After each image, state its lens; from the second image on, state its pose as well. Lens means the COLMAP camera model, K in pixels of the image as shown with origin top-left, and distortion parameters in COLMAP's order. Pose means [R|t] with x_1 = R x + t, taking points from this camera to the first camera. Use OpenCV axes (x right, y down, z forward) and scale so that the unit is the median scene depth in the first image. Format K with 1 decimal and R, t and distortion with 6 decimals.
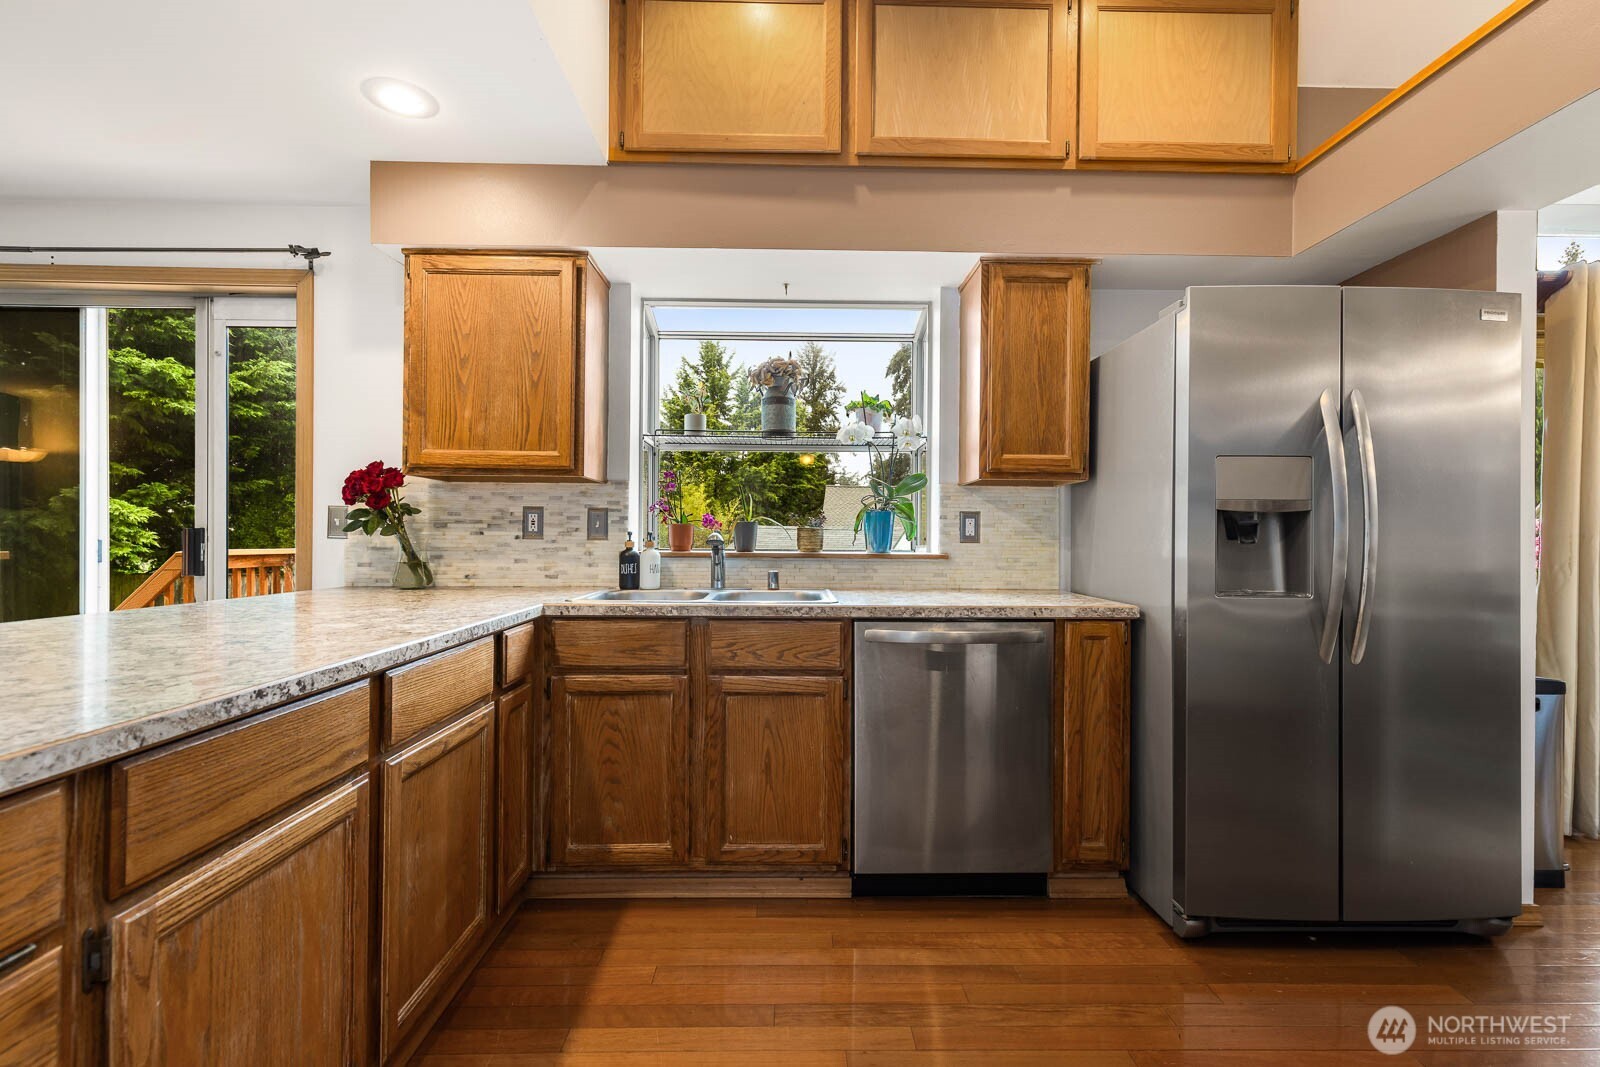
lens RADIAL K [[731.1, 0, 799.8], [0, 731.1, 536.8], [0, 0, 1]] dist [0.013851, -0.004013]
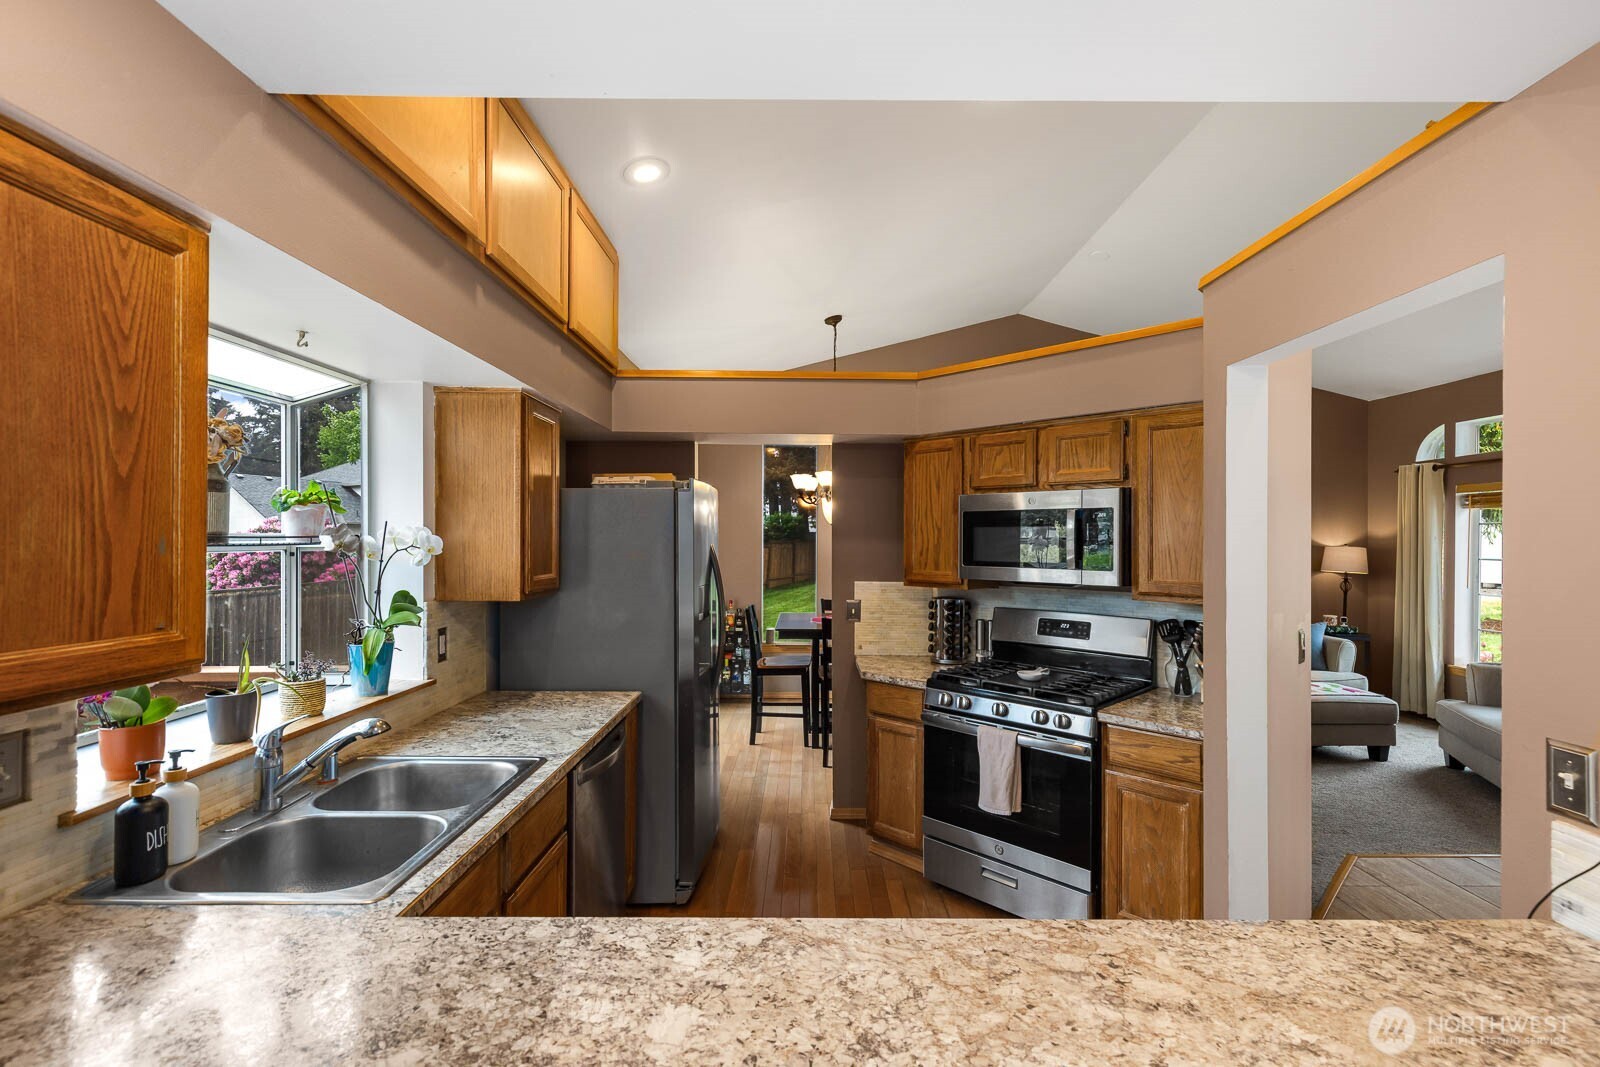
lens RADIAL K [[731.1, 0, 799.2], [0, 731.1, 537.9], [0, 0, 1]] dist [0.013851, -0.004013]
pose [[0.025993, -0.008891, 0.999623, -0.788733], [0.001764, 0.999959, 0.008848, -0.178881], [-0.999661, 0.001534, 0.026007, 0.586585]]
